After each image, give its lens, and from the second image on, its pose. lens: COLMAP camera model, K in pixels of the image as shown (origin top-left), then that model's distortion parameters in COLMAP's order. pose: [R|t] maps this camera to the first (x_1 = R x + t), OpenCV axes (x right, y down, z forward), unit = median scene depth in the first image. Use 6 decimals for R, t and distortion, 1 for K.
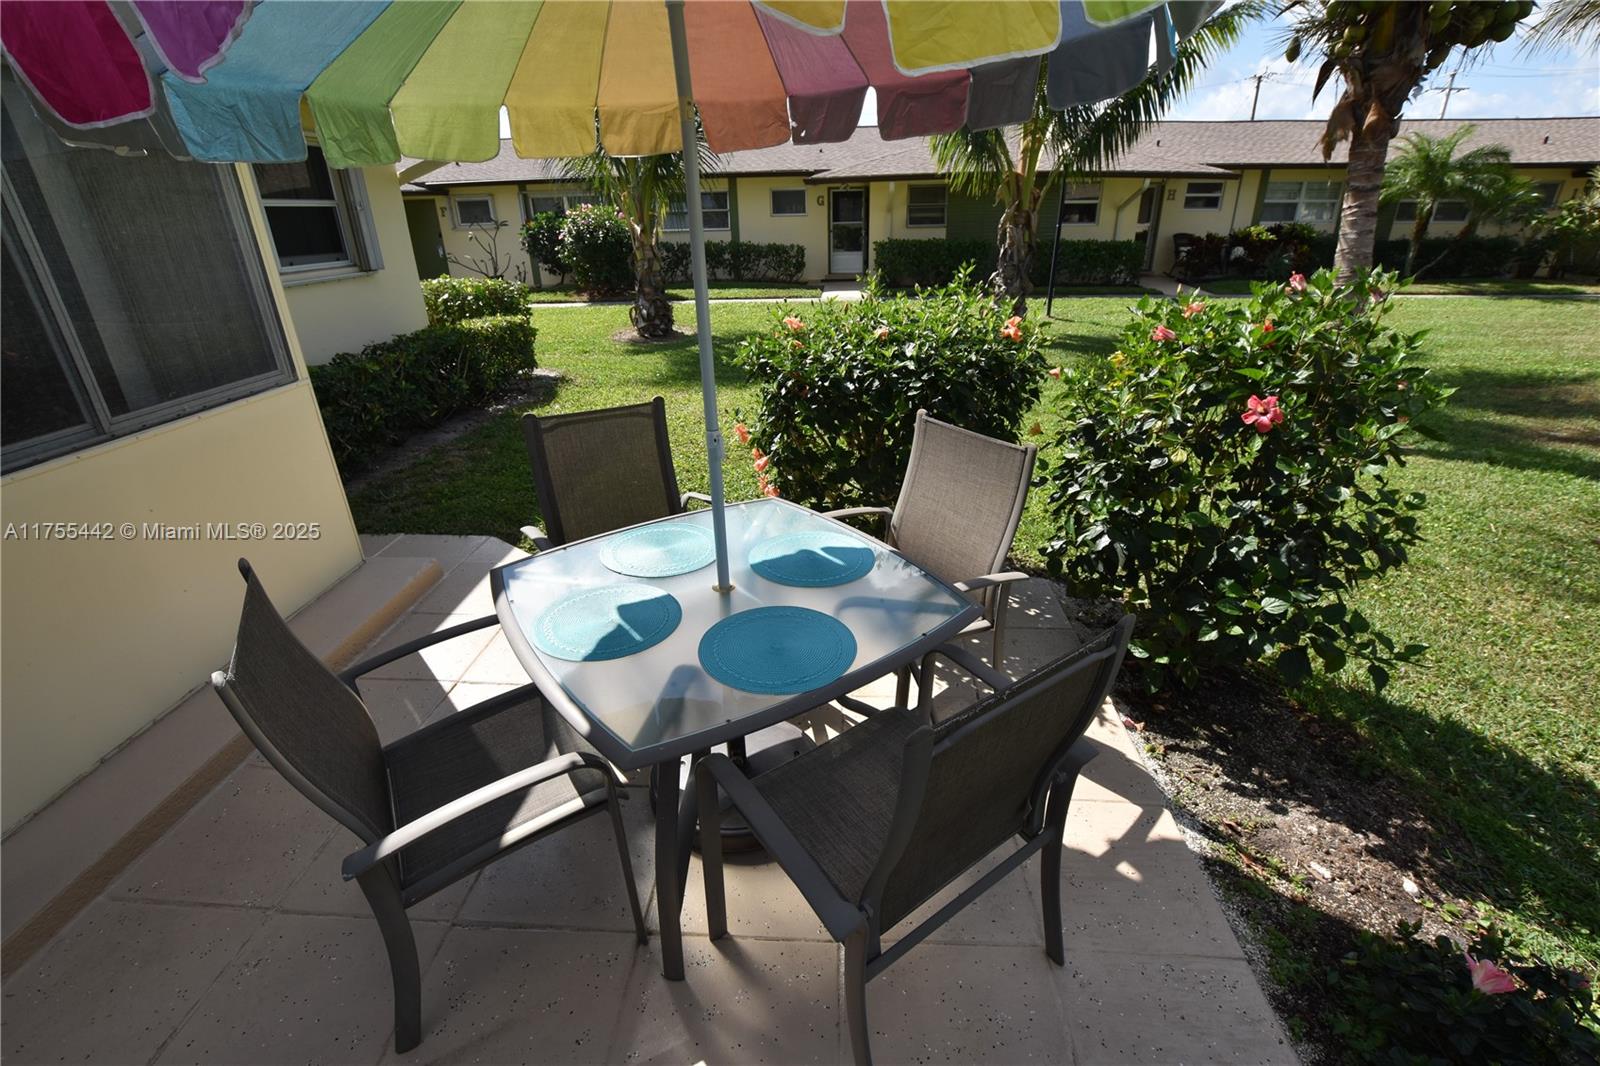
lens RADIAL K [[700.7, 0, 801.1], [0, 700.7, 539.3], [0, 0, 1]] dist [-0.022658, 0.001552]
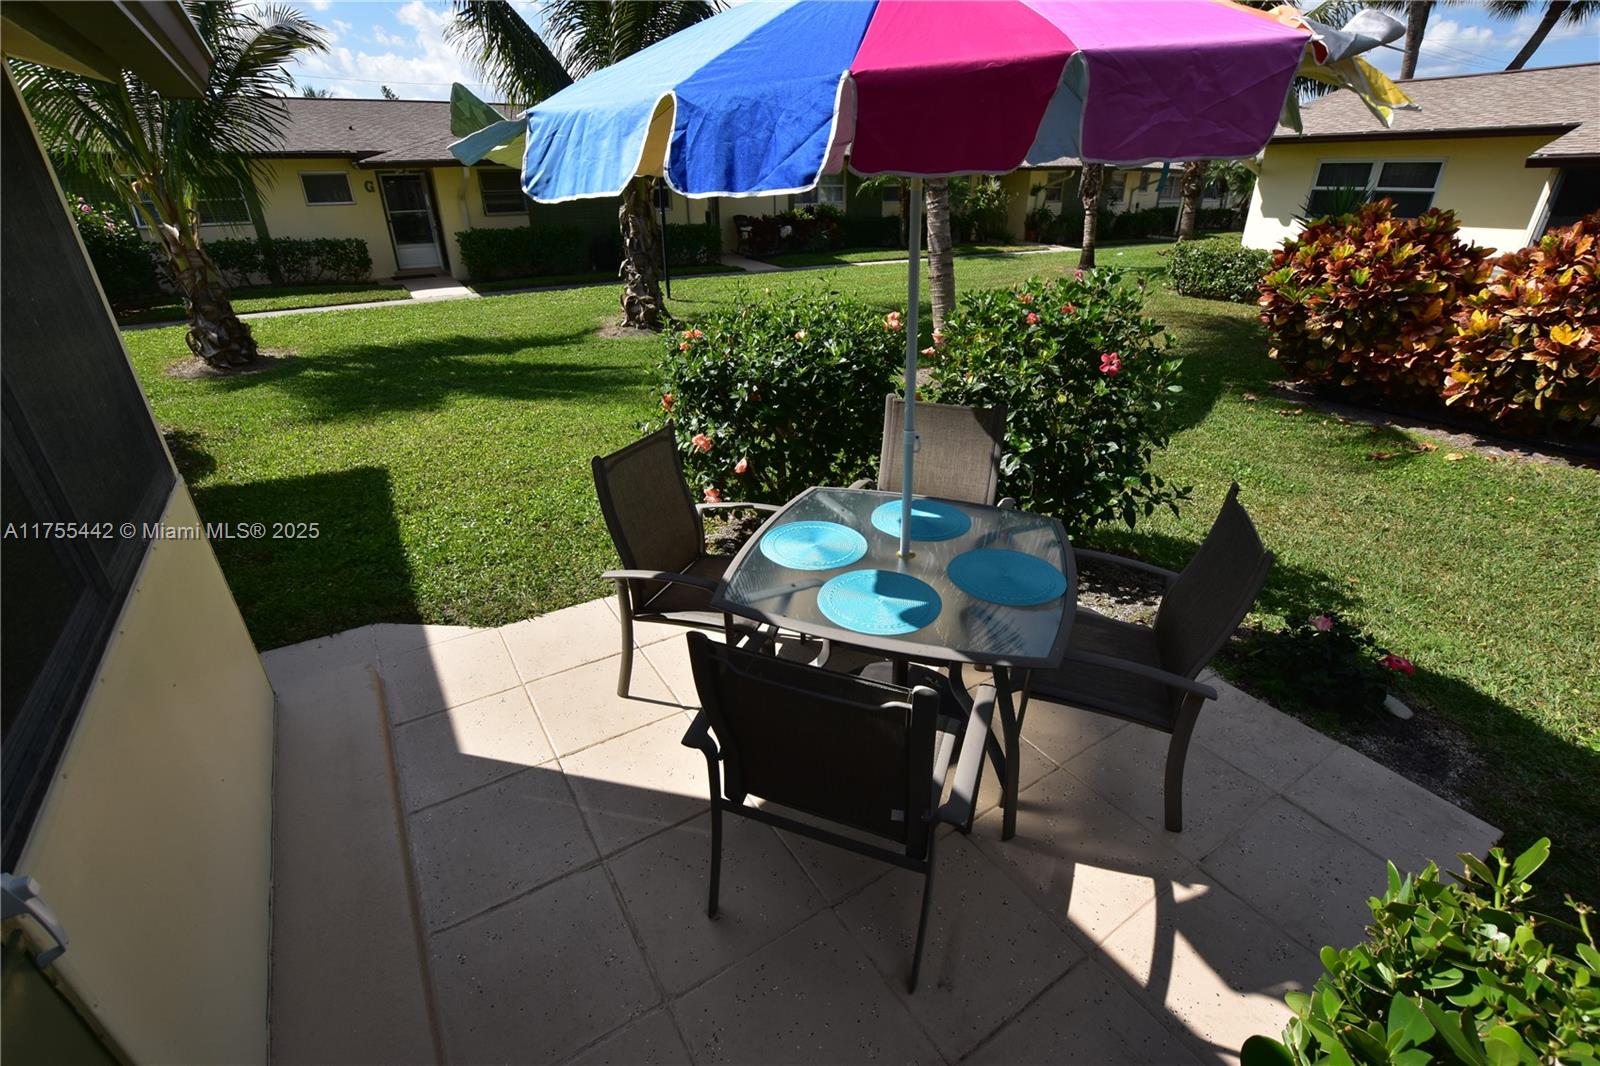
lens RADIAL K [[700.7, 0, 801.1], [0, 700.7, 539.3], [0, 0, 1]] dist [-0.022658, 0.001552]
pose [[0.811908, -0.255153, 0.525073, -0.115646], [0.241013, 0.965702, 0.096599, -0.016110], [-0.531712, 0.048120, 0.845557, 0.005876]]
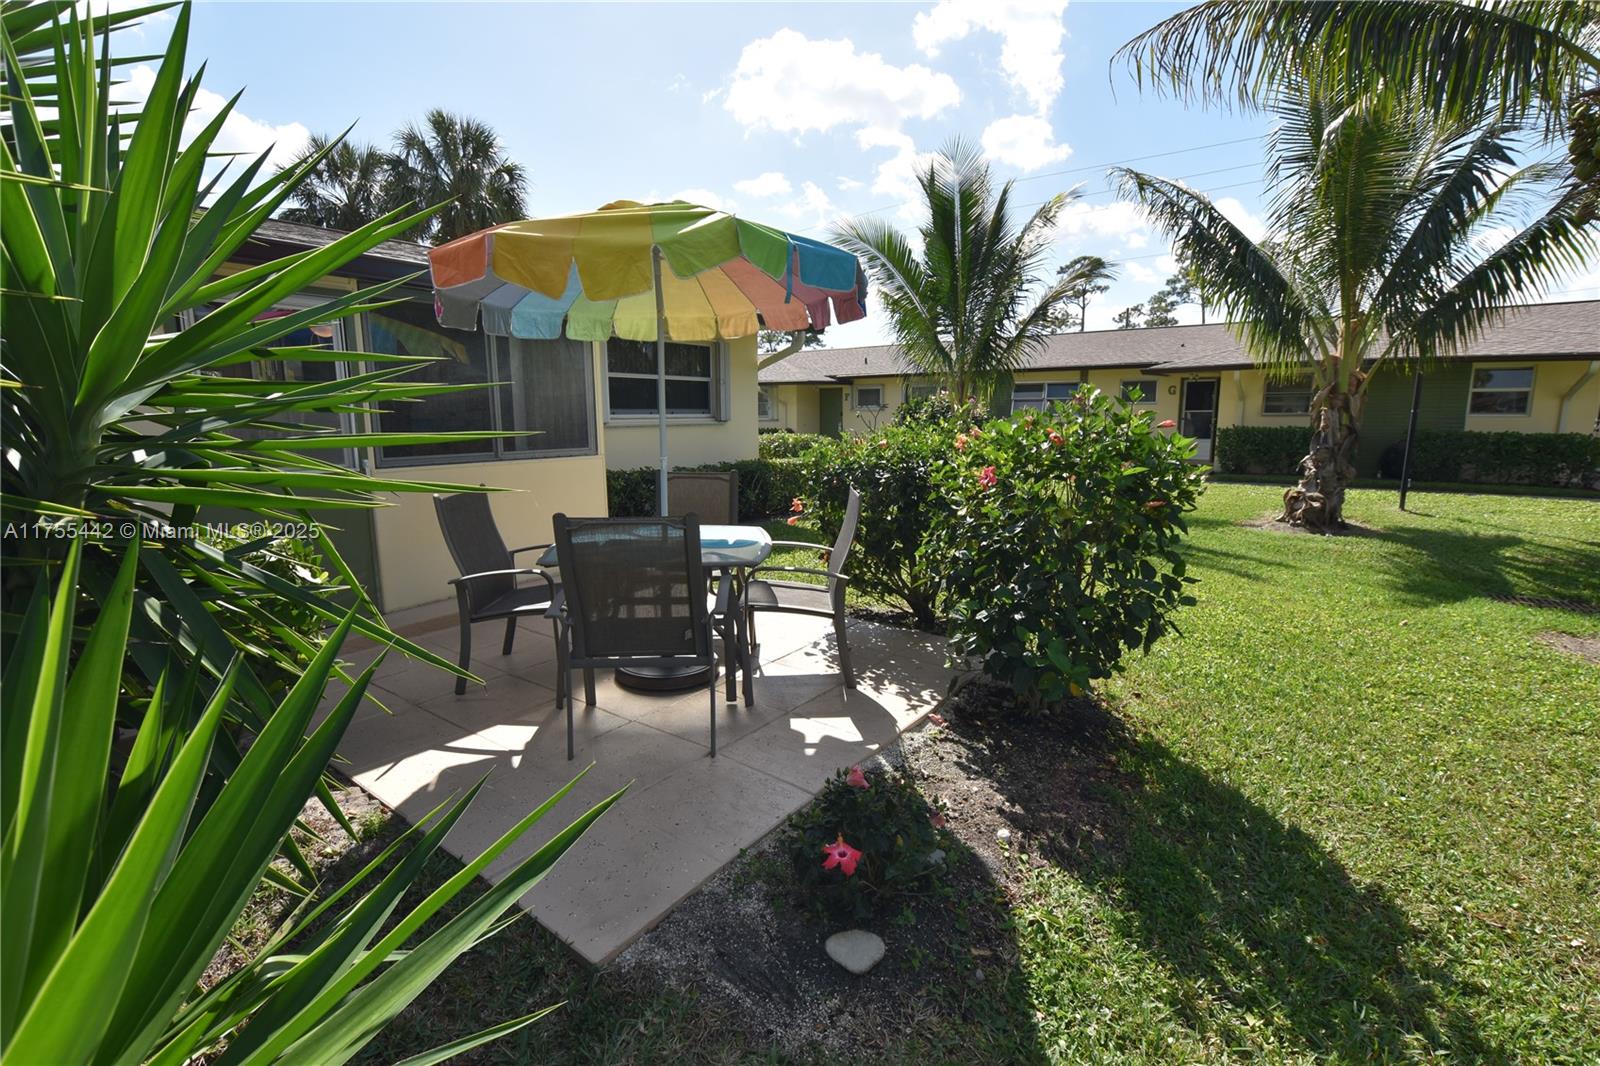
lens RADIAL K [[700.7, 0, 801.1], [0, 700.7, 539.3], [0, 0, 1]] dist [-0.022658, 0.001552]
pose [[0.841283, 0.110502, -0.529180, 0.154938], [-0.239201, 0.953935, -0.181081, 0.040778], [0.484794, 0.278920, 0.828962, -0.049592]]
